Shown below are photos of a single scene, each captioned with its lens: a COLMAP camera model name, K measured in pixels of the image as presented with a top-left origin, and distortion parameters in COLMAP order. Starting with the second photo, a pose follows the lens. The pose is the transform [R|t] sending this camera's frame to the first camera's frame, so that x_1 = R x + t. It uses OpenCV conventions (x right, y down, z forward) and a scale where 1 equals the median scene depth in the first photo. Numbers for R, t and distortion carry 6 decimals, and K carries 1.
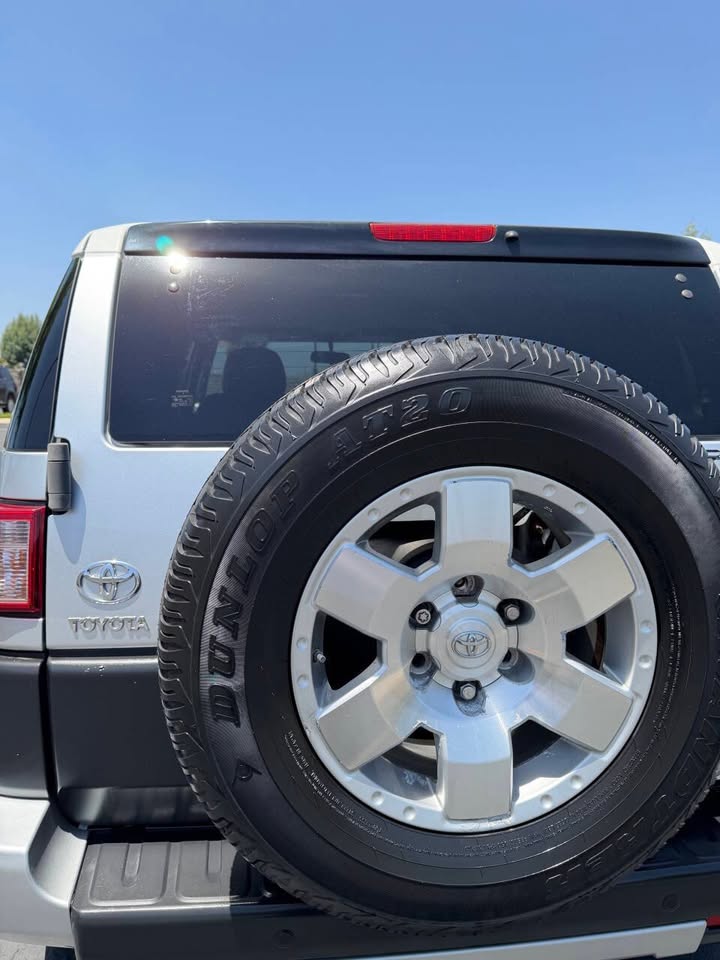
lens RADIAL K [[678.6, 0, 345.6], [0, 678.6, 484.3], [0, 0, 1]] dist [0.040677, -0.055628]
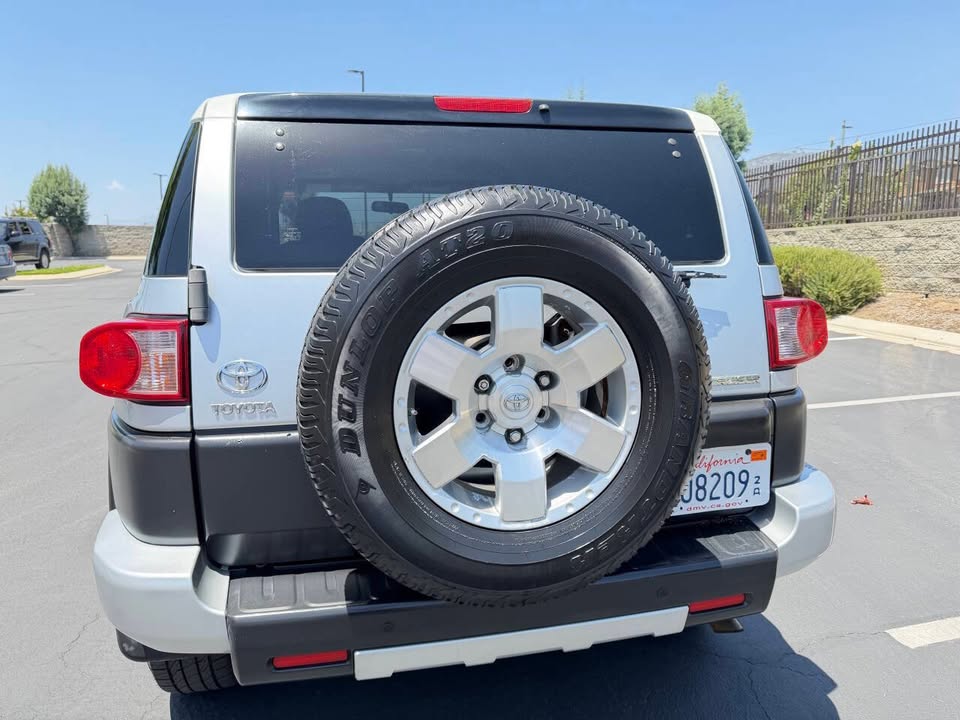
lens RADIAL K [[678.6, 0, 477.0], [0, 678.6, 359.5], [0, 0, 1]] dist [0.040677, -0.055628]
pose [[0.992971, -0.025919, 0.115483, -0.061977], [0.022340, 0.999232, 0.032181, 0.094325], [-0.116228, -0.029375, 0.992788, -0.404430]]
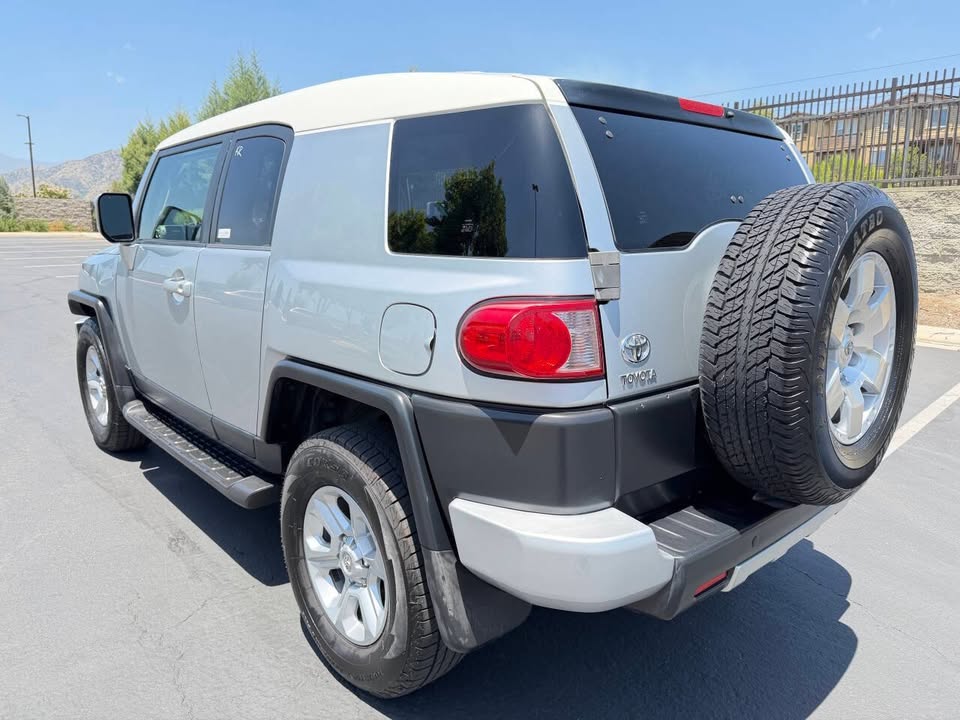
lens RADIAL K [[678.6, 0, 478.9], [0, 678.6, 361.6], [0, 0, 1]] dist [0.040677, -0.055628]
pose [[0.821784, -0.116910, 0.557676, -1.693630], [0.079188, 0.992660, 0.091409, 0.017294], [-0.564270, -0.030957, 0.825010, 0.003749]]
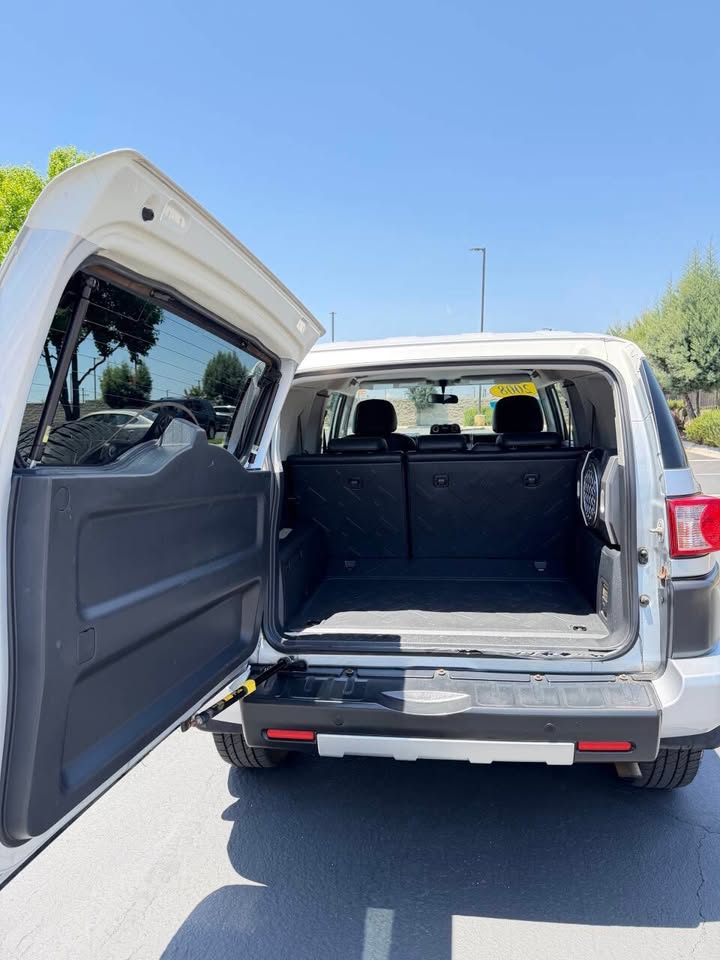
lens RADIAL K [[678.6, 0, 359.6], [0, 678.6, 477.5], [0, 0, 1]] dist [0.040677, -0.055628]
pose [[0.971863, -0.001384, -0.235542, 0.472954], [-0.007419, 0.999307, -0.036484, 0.031158], [0.235429, 0.037205, 0.971179, -1.027994]]
